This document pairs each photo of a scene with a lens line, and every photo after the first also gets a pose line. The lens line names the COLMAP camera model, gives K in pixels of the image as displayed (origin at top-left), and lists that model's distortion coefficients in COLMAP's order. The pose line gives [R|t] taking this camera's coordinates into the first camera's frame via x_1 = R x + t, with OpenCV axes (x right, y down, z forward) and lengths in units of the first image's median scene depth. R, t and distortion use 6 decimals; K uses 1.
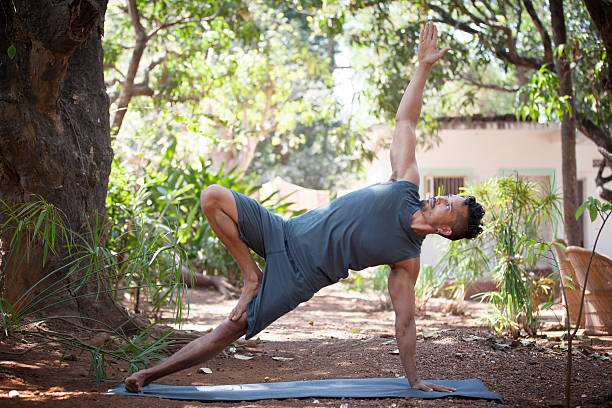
lens RADIAL K [[1286.8, 0, 311.3], [0, 1286.8, 201.8], [0, 0, 1]] dist [-0.924642, 0.000000]
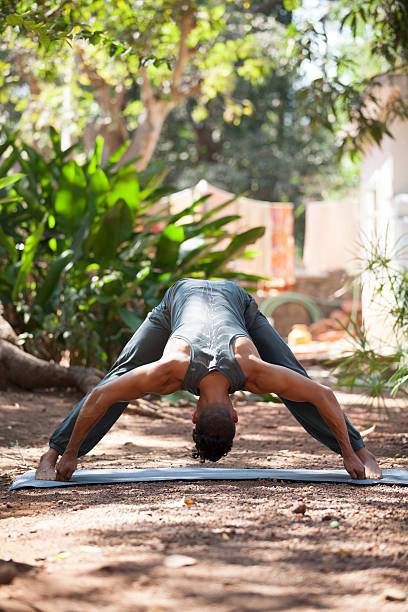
lens RADIAL K [[1997.1, 0, 202.2], [0, 1997.1, 304.3], [0, 0, 1]] dist [0.007057, 0.000000]
pose [[0.999545, -0.014766, -0.026299, -0.005161], [0.015699, 0.999242, 0.035622, 0.004671], [0.025753, -0.036018, 0.999019, 0.141454]]
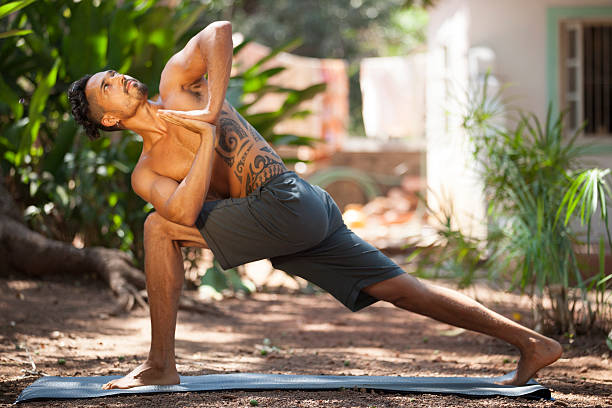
lens RADIAL K [[2338.8, 0, 307.1], [0, 2338.8, 202.8], [0, 0, 1]] dist [0.032129, 0.000000]
pose [[0.999946, -0.006857, 0.007802, -0.010493], [0.006516, 0.999058, 0.042911, 0.007998], [-0.008089, -0.042858, 0.999048, 0.165722]]
